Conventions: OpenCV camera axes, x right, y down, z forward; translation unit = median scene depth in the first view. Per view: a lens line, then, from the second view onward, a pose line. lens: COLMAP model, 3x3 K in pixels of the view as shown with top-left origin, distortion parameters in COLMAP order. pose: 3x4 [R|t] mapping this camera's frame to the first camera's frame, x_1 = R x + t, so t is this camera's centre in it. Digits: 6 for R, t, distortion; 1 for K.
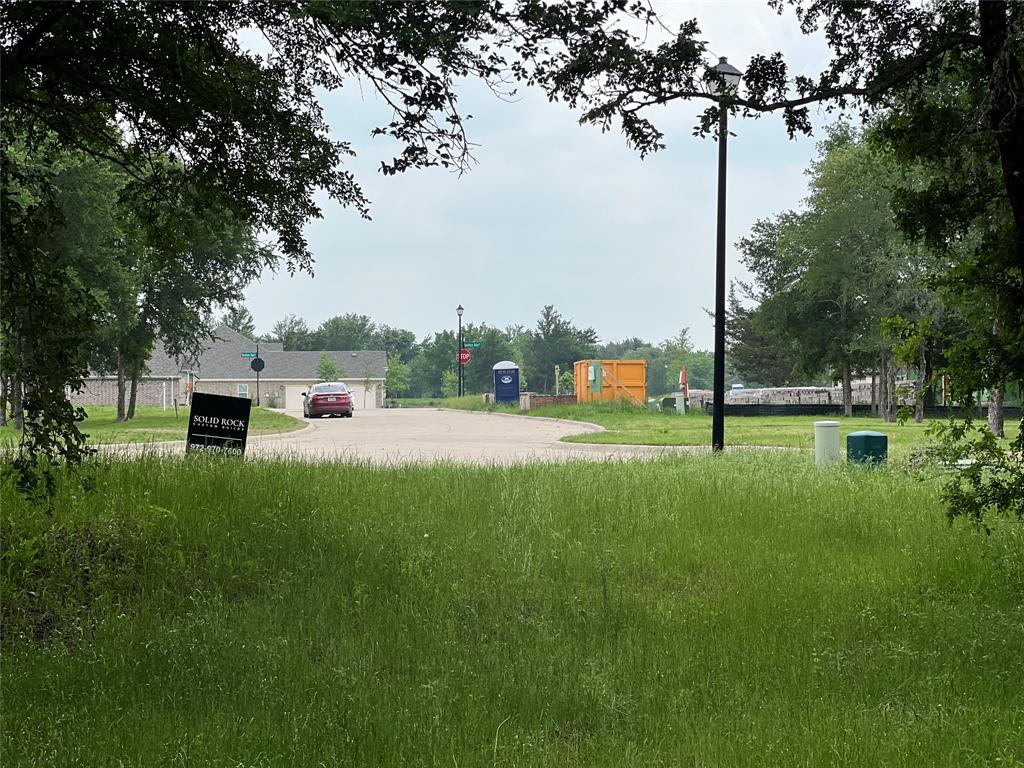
lens RADIAL K [[2445.9, 0, 512.0], [0, 2445.9, 384.0], [0, 0, 1]] dist [-0.054807, 8.194144]
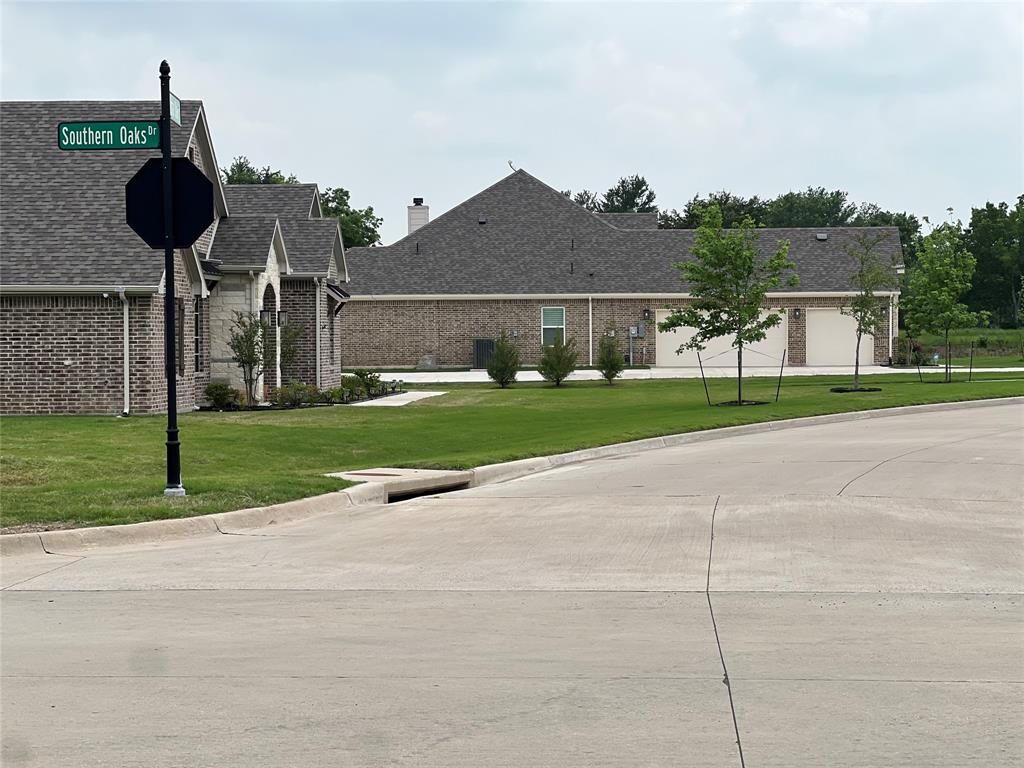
lens RADIAL K [[2445.9, 0, 512.0], [0, 2445.9, 384.0], [0, 0, 1]] dist [-0.054807, 8.194144]
pose [[0.982167, 0.002138, -0.188000, -0.028098], [0.004461, 0.999389, 0.034666, -0.000972], [0.187959, -0.034887, 0.981557, 0.429653]]
